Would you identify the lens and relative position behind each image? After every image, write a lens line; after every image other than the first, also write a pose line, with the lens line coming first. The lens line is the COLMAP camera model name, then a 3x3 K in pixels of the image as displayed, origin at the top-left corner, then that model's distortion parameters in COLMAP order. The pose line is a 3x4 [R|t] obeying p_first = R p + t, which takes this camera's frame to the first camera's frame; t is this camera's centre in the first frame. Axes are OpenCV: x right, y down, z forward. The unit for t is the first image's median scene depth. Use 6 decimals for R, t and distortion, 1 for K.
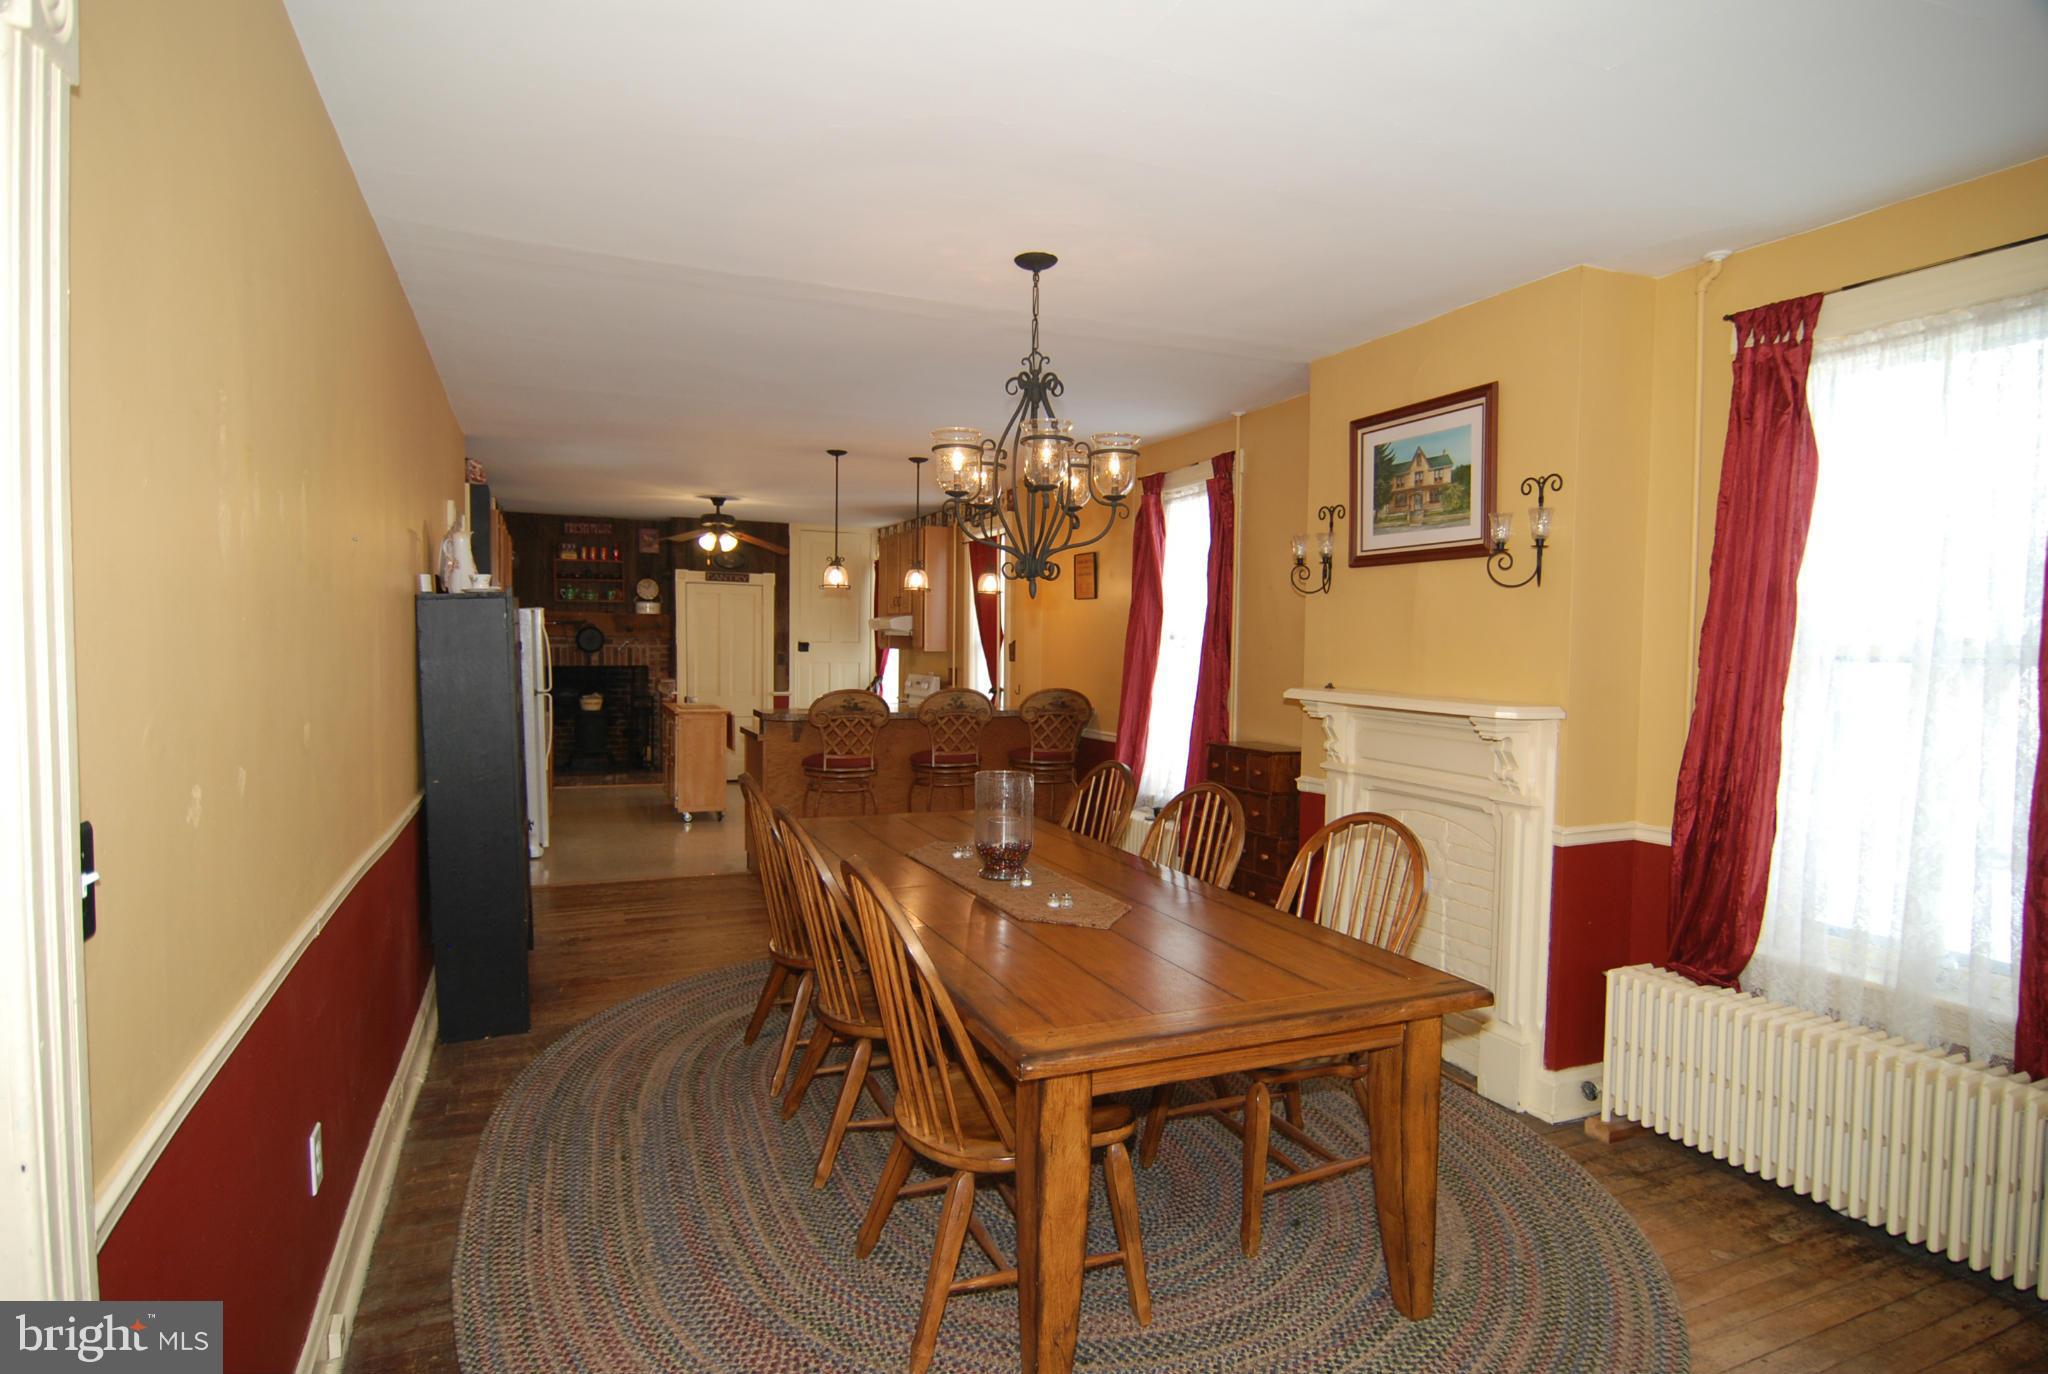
lens RADIAL K [[1095.8, 0, 1011.3], [0, 1095.8, 689.0], [0, 0, 1]] dist [0.000040, 0.000070]
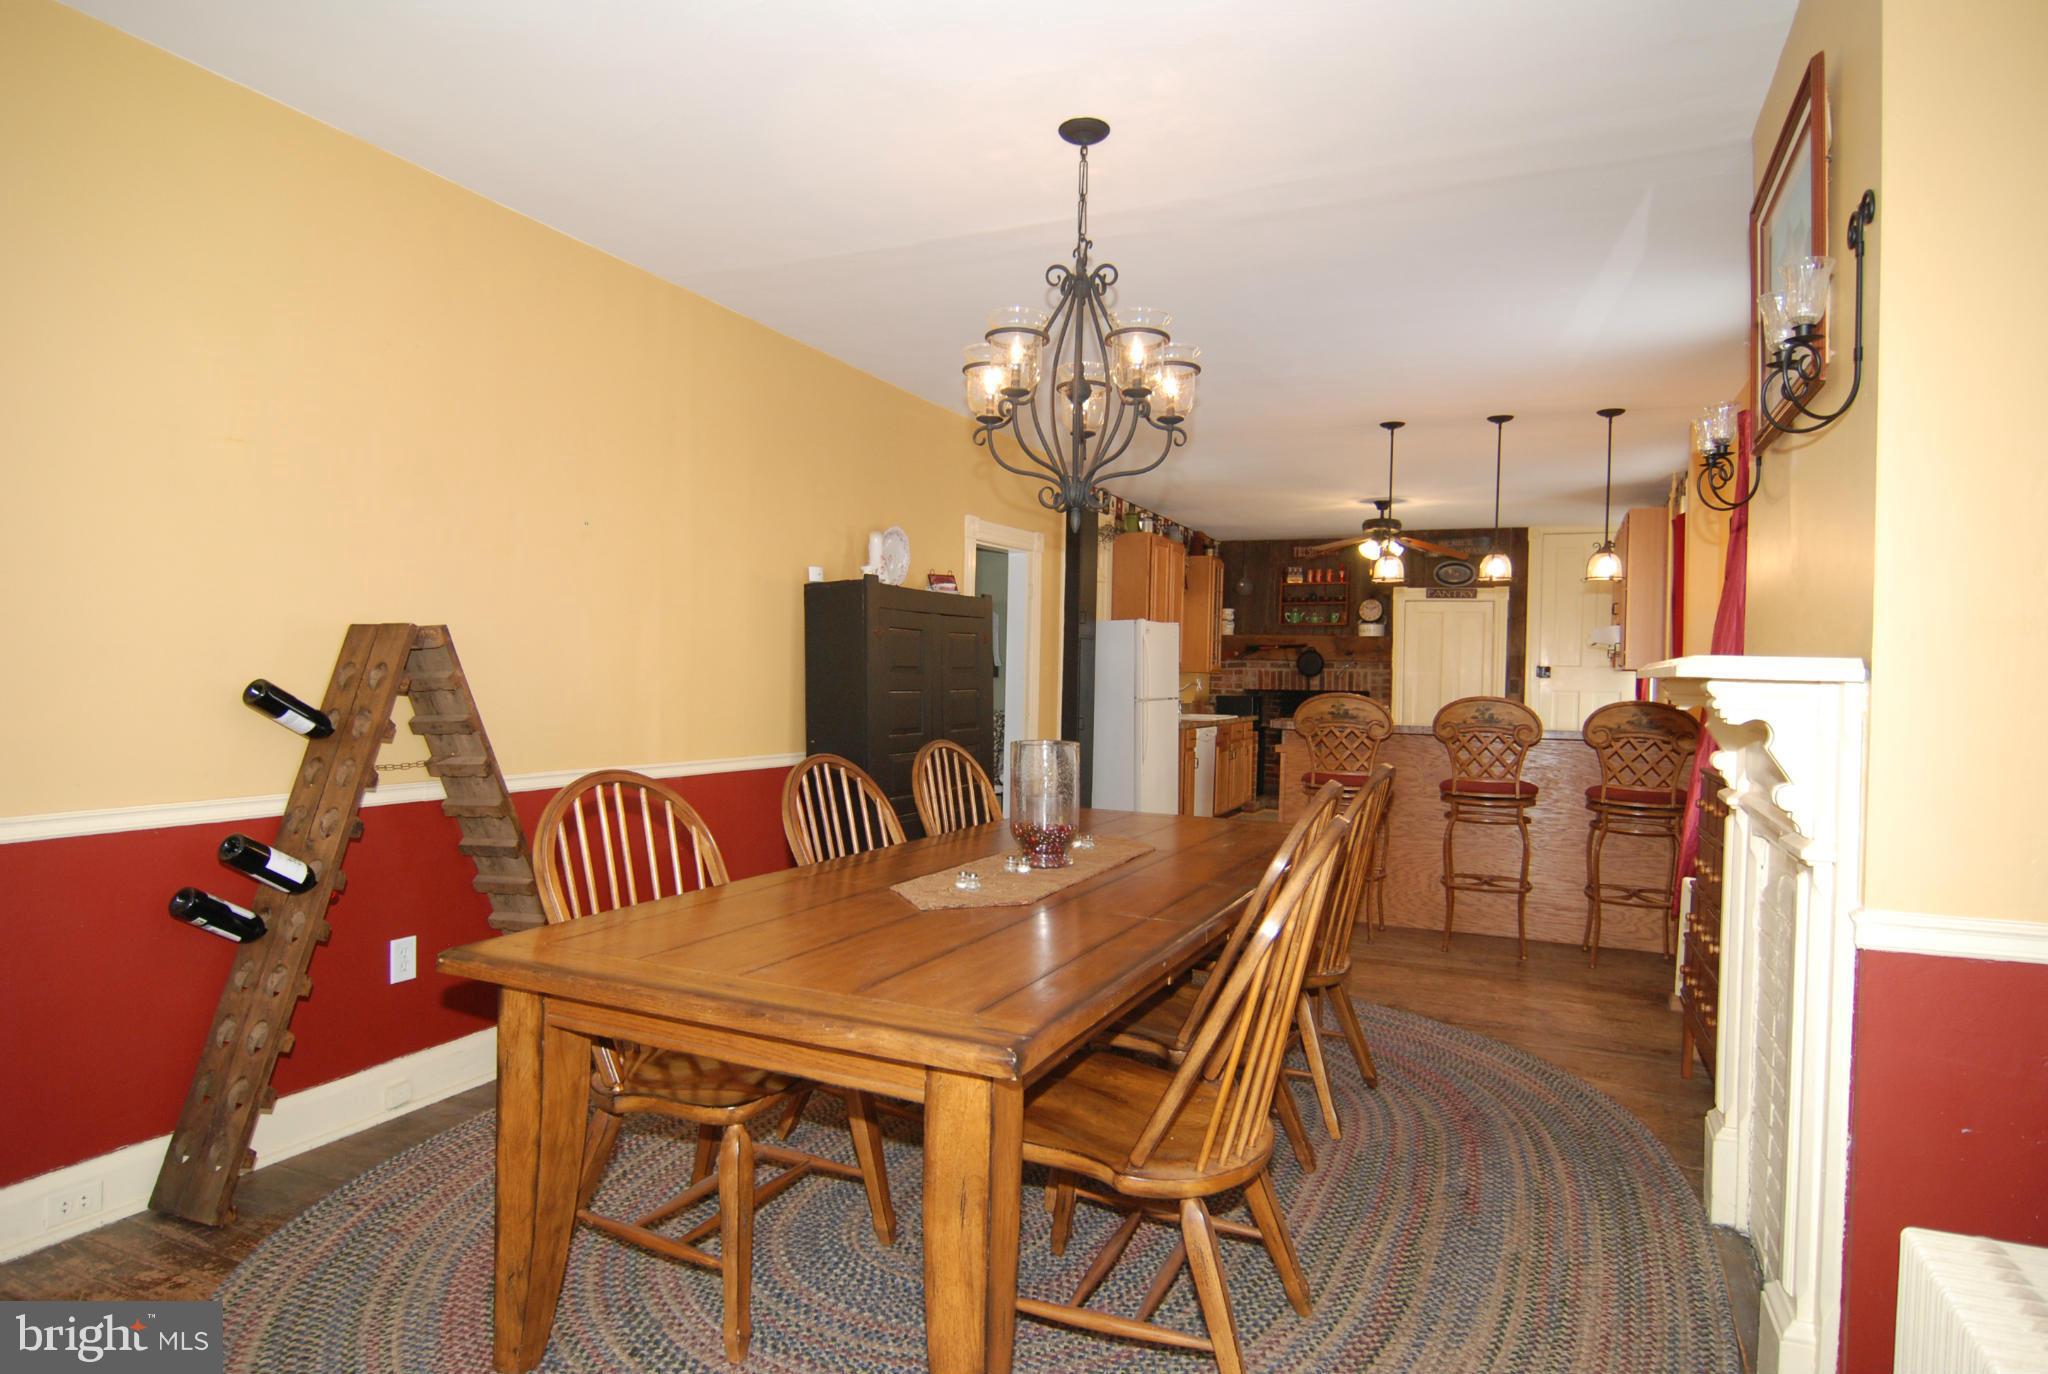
lens RADIAL K [[1141.5, 0, 1017.2], [0, 1141.5, 688.6], [0, 0, 1]] dist [-0.016454, 0.005631]
pose [[0.673638, 0.009993, -0.738994, 0.192086], [-0.046471, 0.998503, -0.028859, 0.019186], [0.737599, 0.053782, 0.673094, 0.119461]]
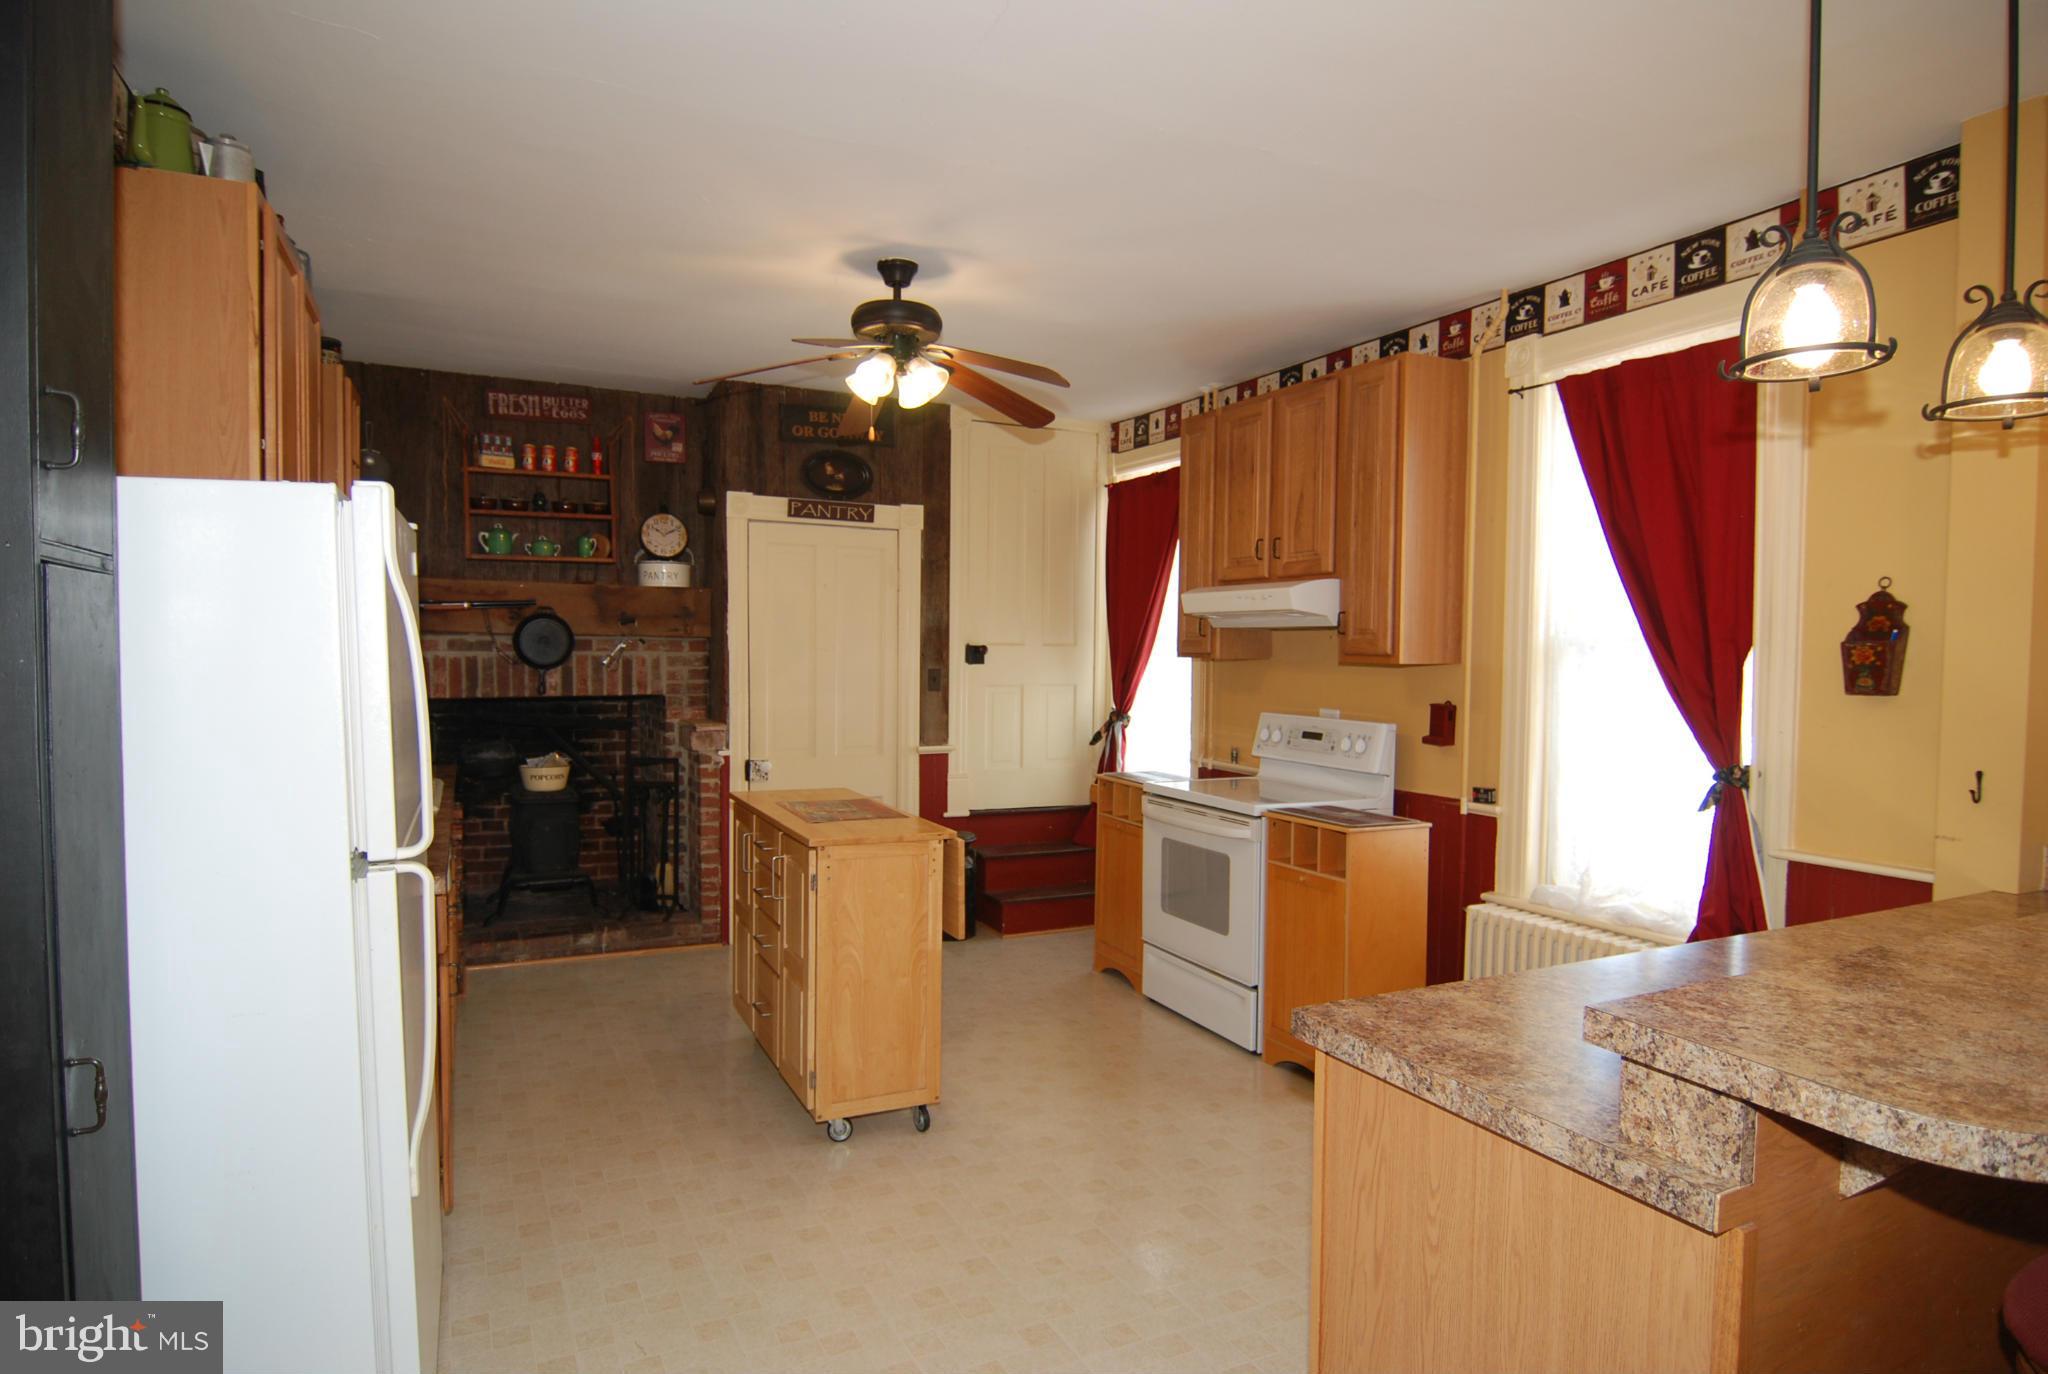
lens RADIAL K [[1141.5, 0, 1016.6], [0, 1141.5, 693.3], [0, 0, 1]] dist [-0.016454, 0.005631]
pose [[0.998890, -0.004231, 0.046904, -0.204389], [0.004320, 0.999989, -0.001796, -0.020698], [-0.046896, 0.001996, 0.998898, 0.502727]]
